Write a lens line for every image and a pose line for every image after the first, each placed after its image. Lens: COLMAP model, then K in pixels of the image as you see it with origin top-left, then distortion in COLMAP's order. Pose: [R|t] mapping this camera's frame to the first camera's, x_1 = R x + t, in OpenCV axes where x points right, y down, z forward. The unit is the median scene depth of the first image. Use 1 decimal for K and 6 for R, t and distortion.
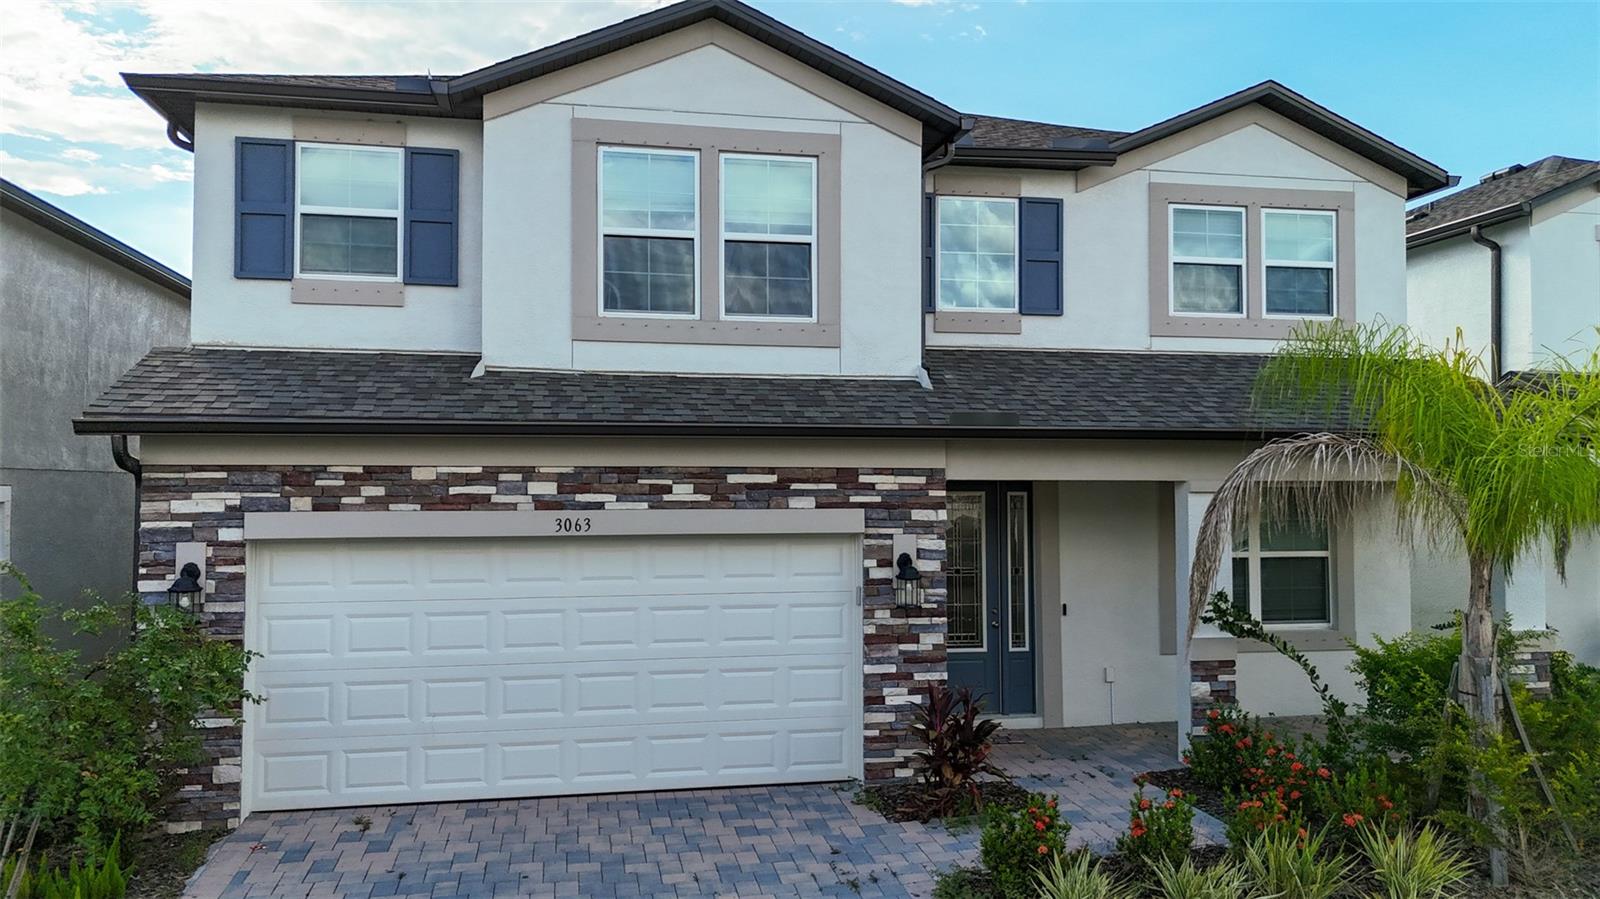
lens RADIAL K [[1202.3, 0, 812.5], [0, 1202.3, 439.1], [0, 0, 1]] dist [0.045129, -0.044985]
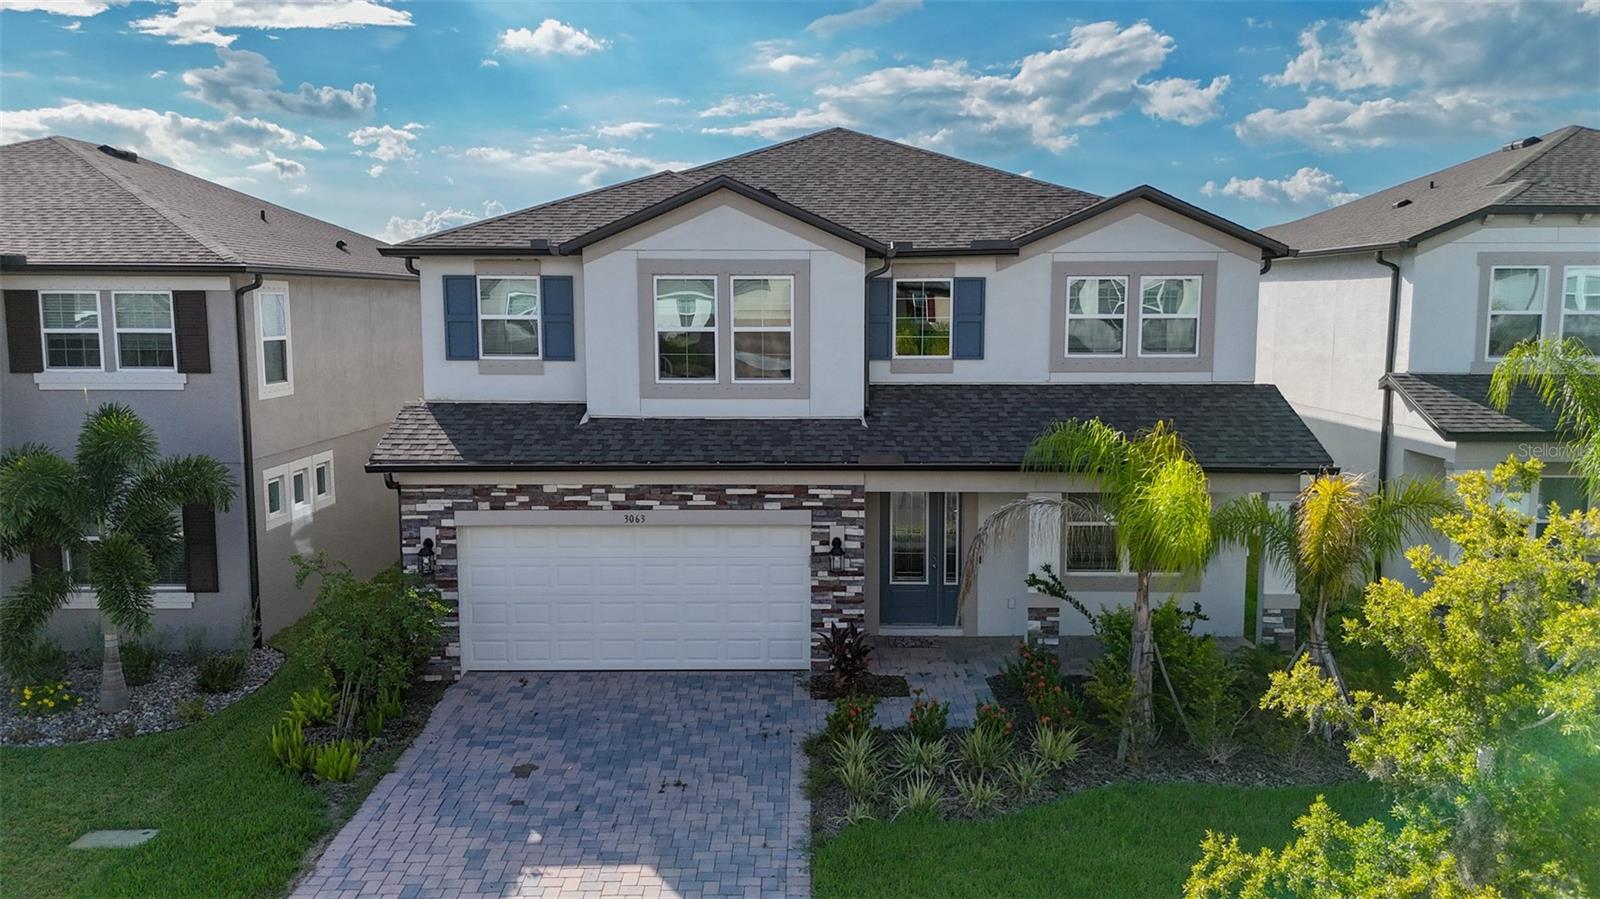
lens RADIAL K [[1192.0, 0, 807.3], [0, 1192.0, 444.9], [0, 0, 1]] dist [0.064034, -0.079375]
pose [[0.980636, 0.022867, -0.194500, 0.346714], [0.007013, 0.988422, 0.151566, -0.271061], [0.195714, -0.149995, 0.969122, -0.540152]]
